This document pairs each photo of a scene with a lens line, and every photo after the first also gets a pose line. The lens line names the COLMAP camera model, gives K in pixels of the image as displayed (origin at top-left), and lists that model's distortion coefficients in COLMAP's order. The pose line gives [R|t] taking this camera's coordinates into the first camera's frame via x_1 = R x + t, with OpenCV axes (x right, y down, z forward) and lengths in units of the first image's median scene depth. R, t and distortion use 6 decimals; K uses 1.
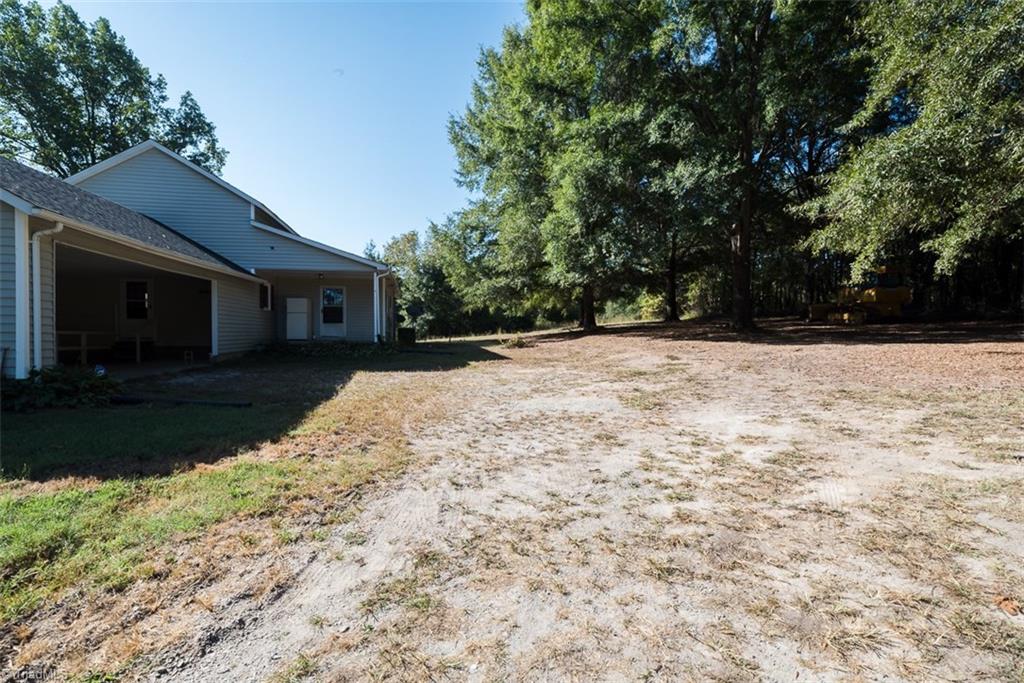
lens RADIAL K [[514.1, 0, 512.0], [0, 514.1, 341.5], [0, 0, 1]] dist [0.002559, 0.000126]
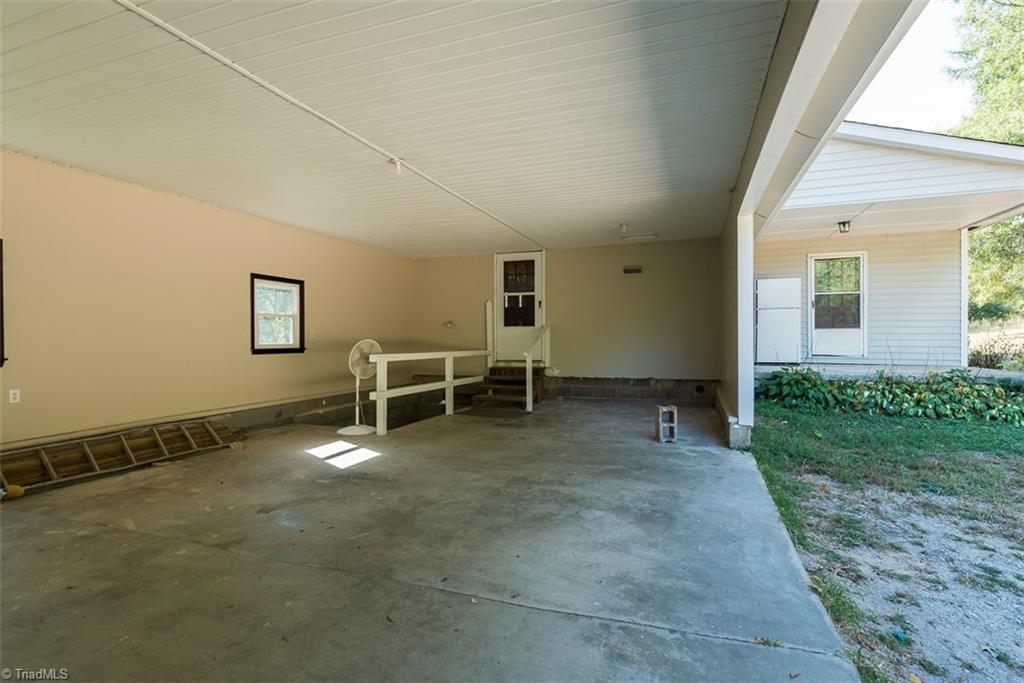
lens RADIAL K [[514.1, 0, 512.0], [0, 514.1, 341.5], [0, 0, 1]] dist [0.002559, 0.000126]
pose [[0.865936, -0.004276, -0.500136, -0.371480], [0.002507, 0.999988, -0.004208, -0.021052], [0.500148, 0.002390, 0.865937, 0.417378]]
